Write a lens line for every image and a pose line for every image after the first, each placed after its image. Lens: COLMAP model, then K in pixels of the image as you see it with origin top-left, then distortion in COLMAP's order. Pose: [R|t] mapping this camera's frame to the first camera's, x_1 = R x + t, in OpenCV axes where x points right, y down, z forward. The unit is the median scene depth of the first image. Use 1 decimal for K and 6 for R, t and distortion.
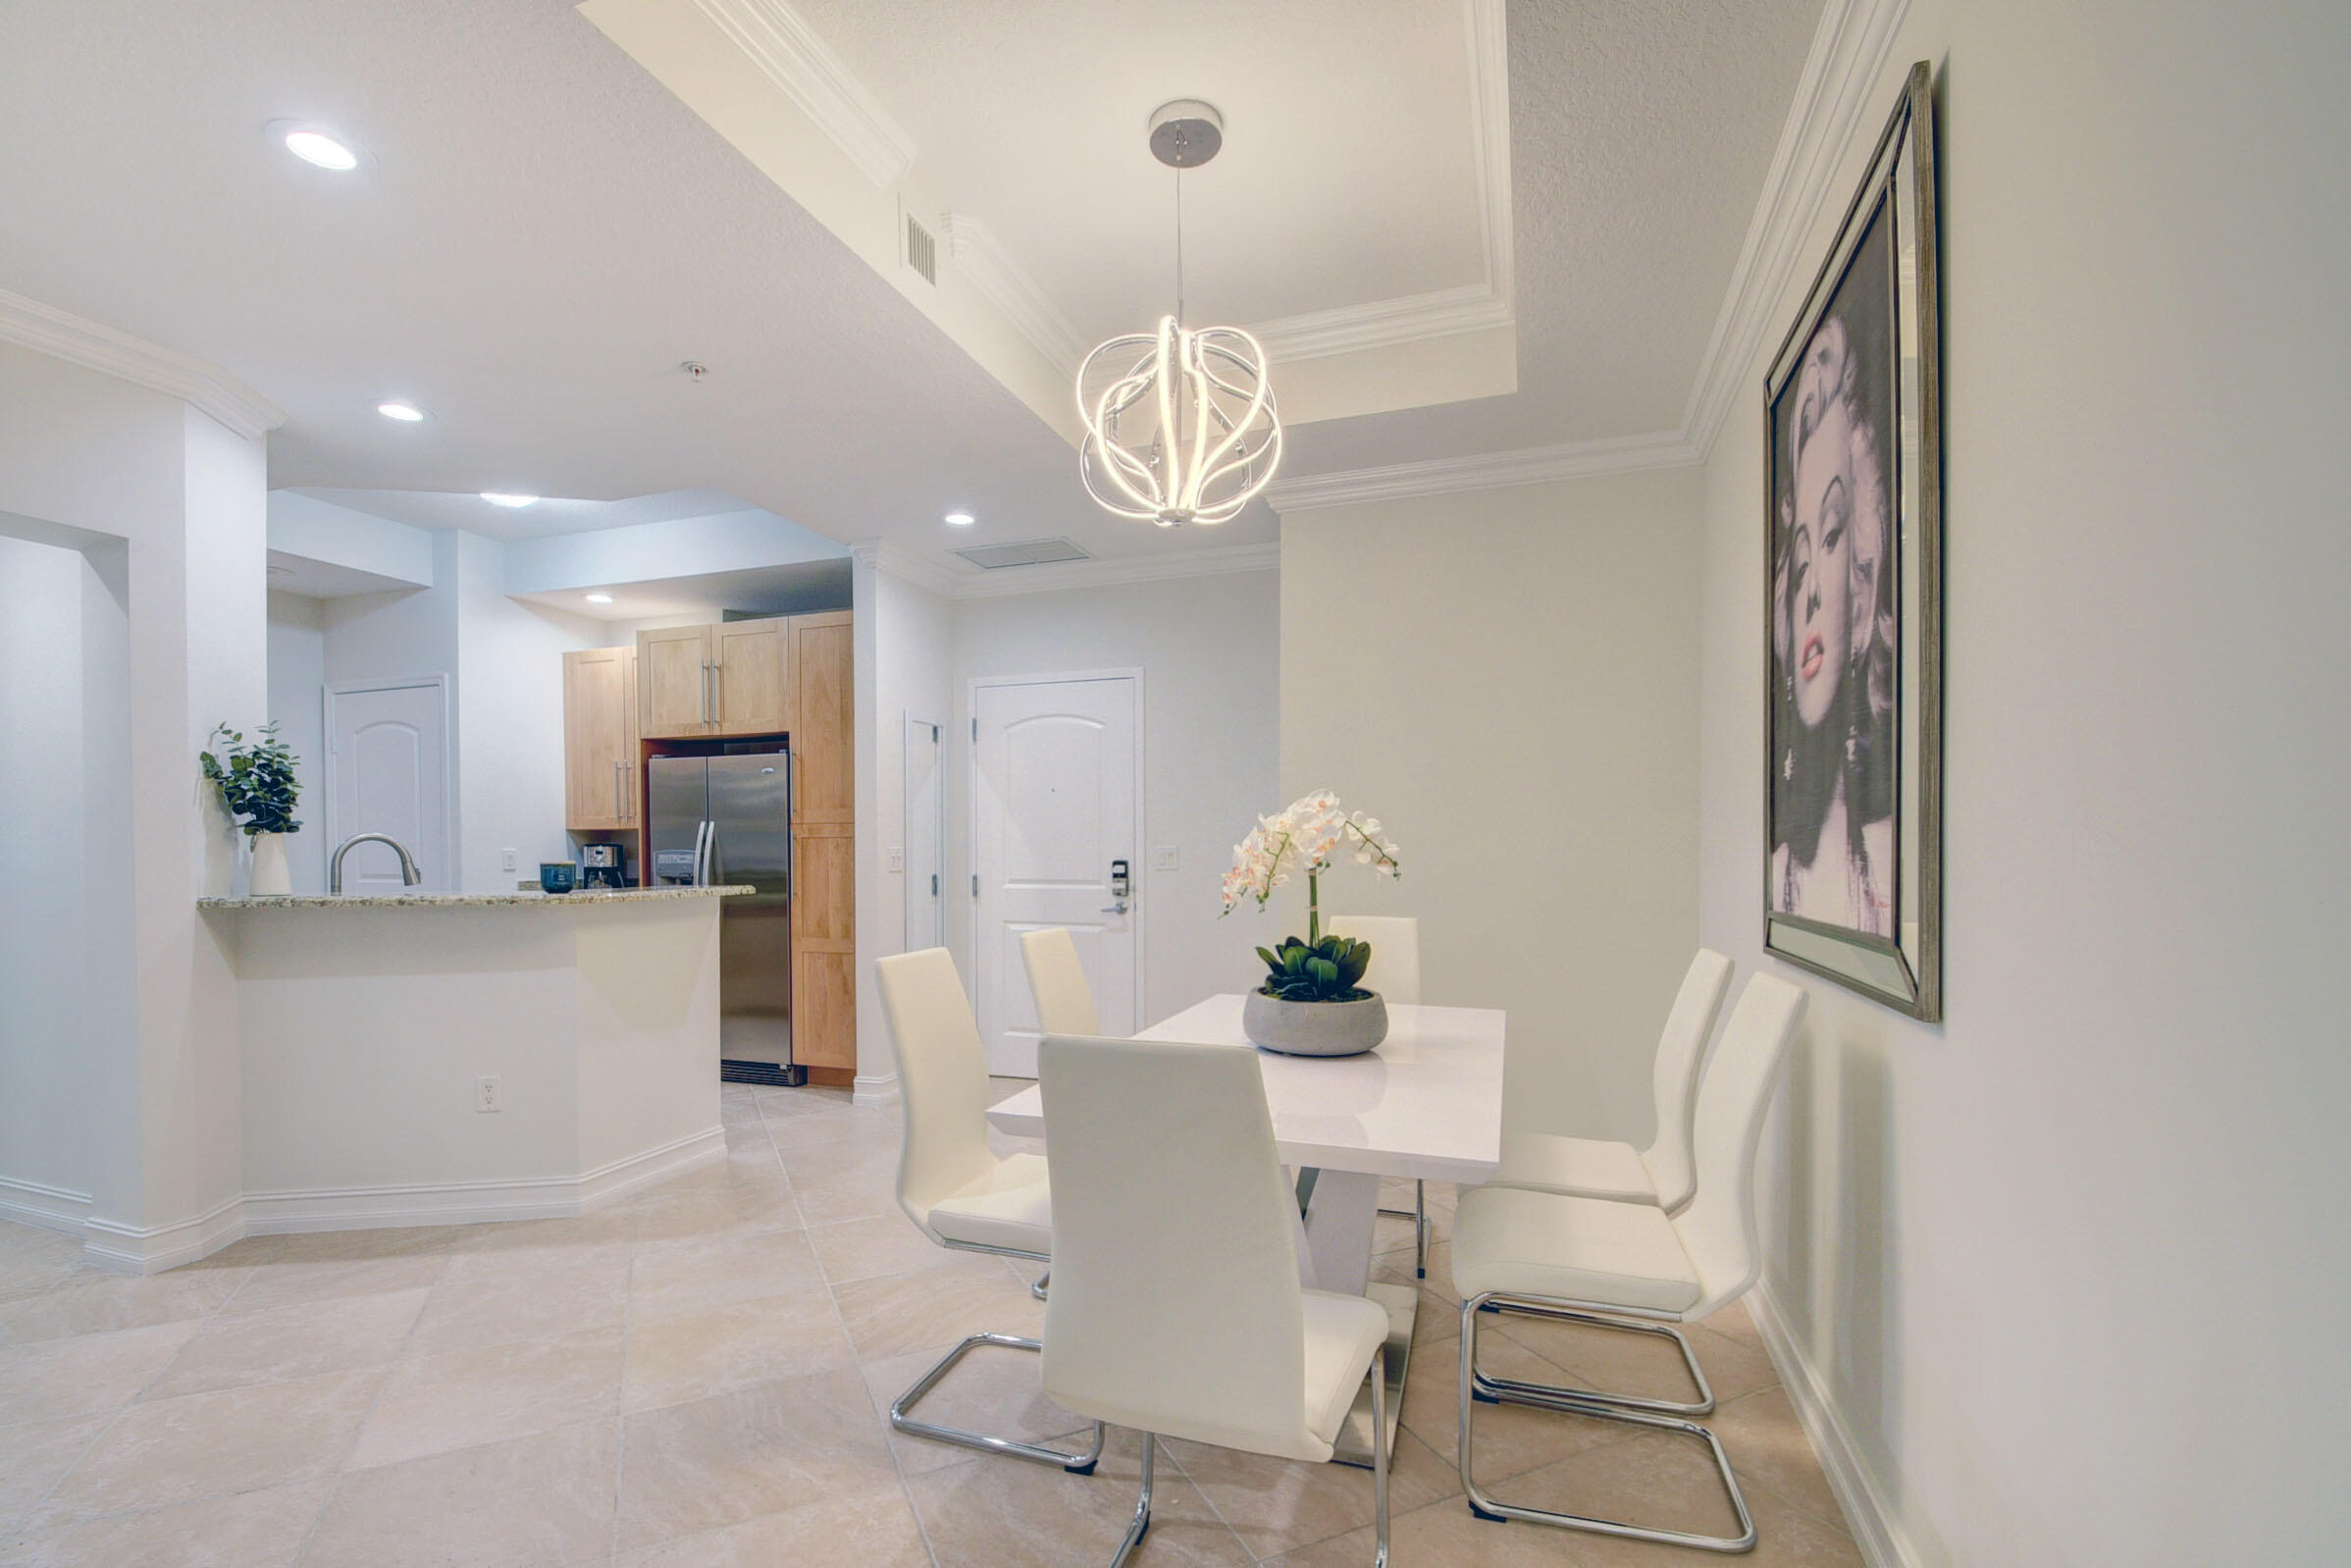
lens RADIAL K [[1040.7, 0, 1175.0], [0, 1040.7, 849.5], [0, 0, 1]] dist [0.002796, -0.009961]
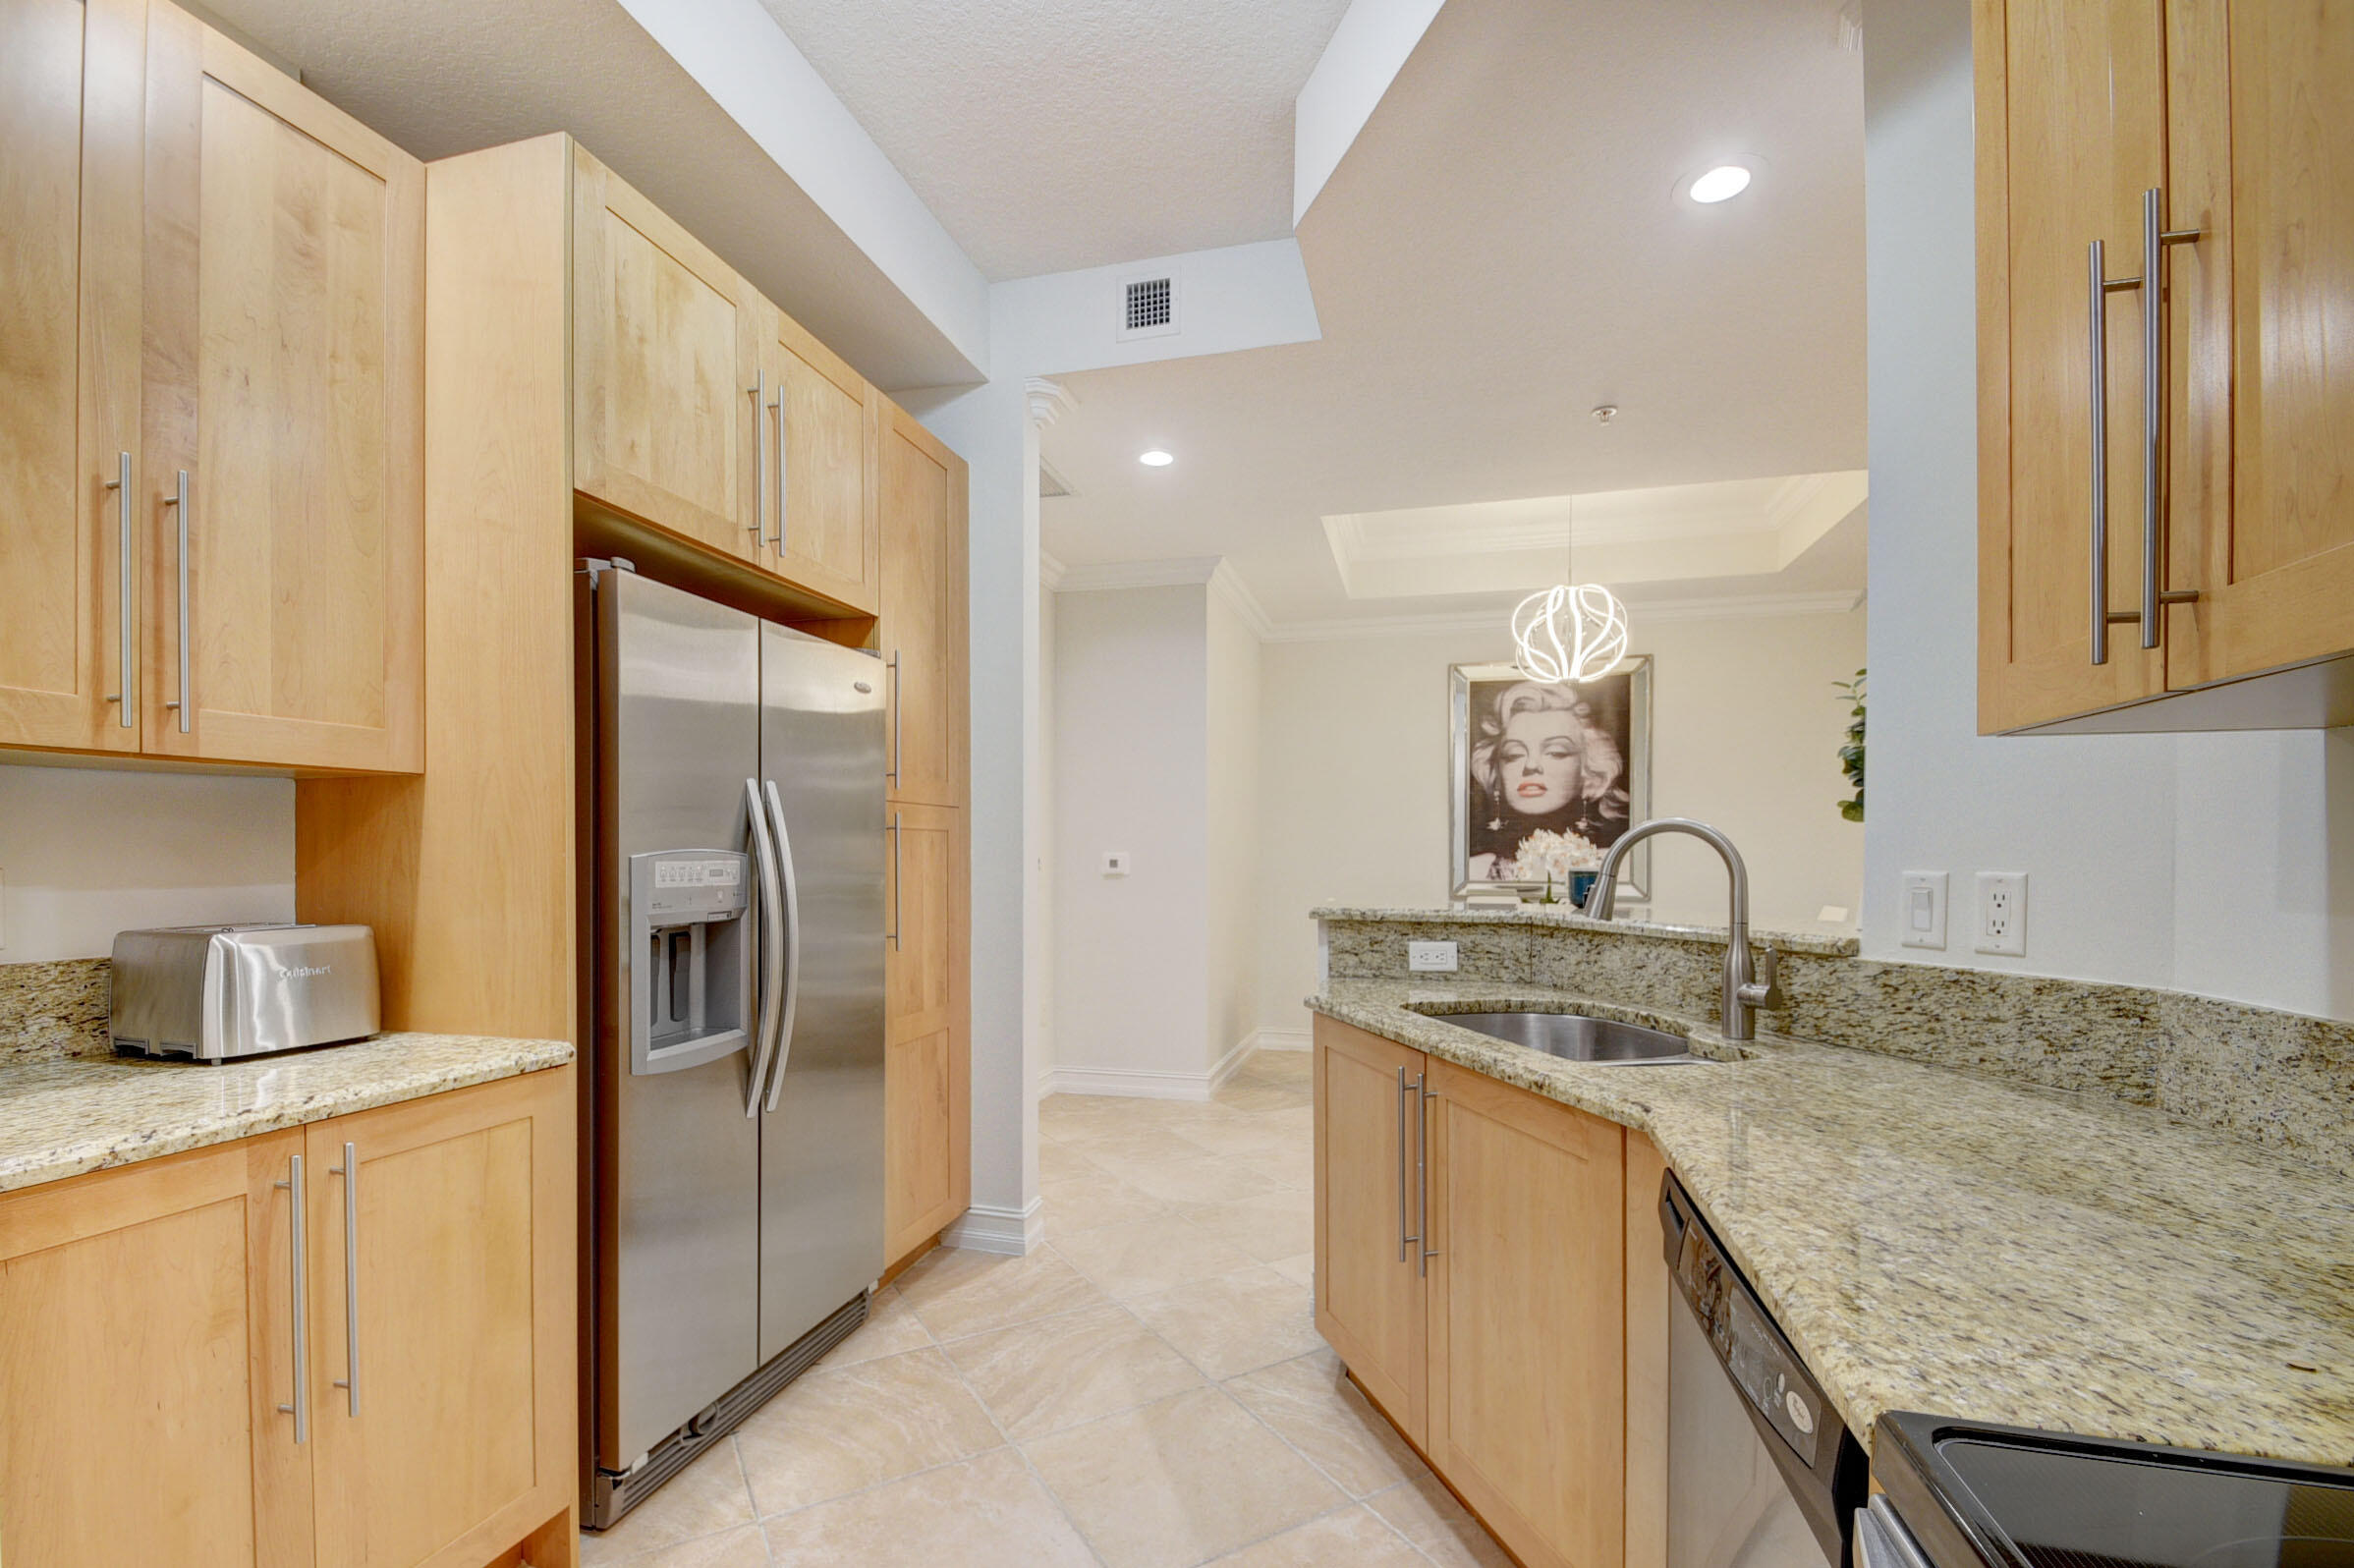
lens RADIAL K [[1042.1, 0, 1157.8], [0, 1042.1, 865.3], [0, 0, 1]] dist [0.002796, -0.009961]
pose [[-0.072855, -0.002454, 0.997340, -1.330334], [-0.001182, 0.999996, 0.002374, 0.008547], [-0.997342, -0.001006, -0.072857, 1.351624]]
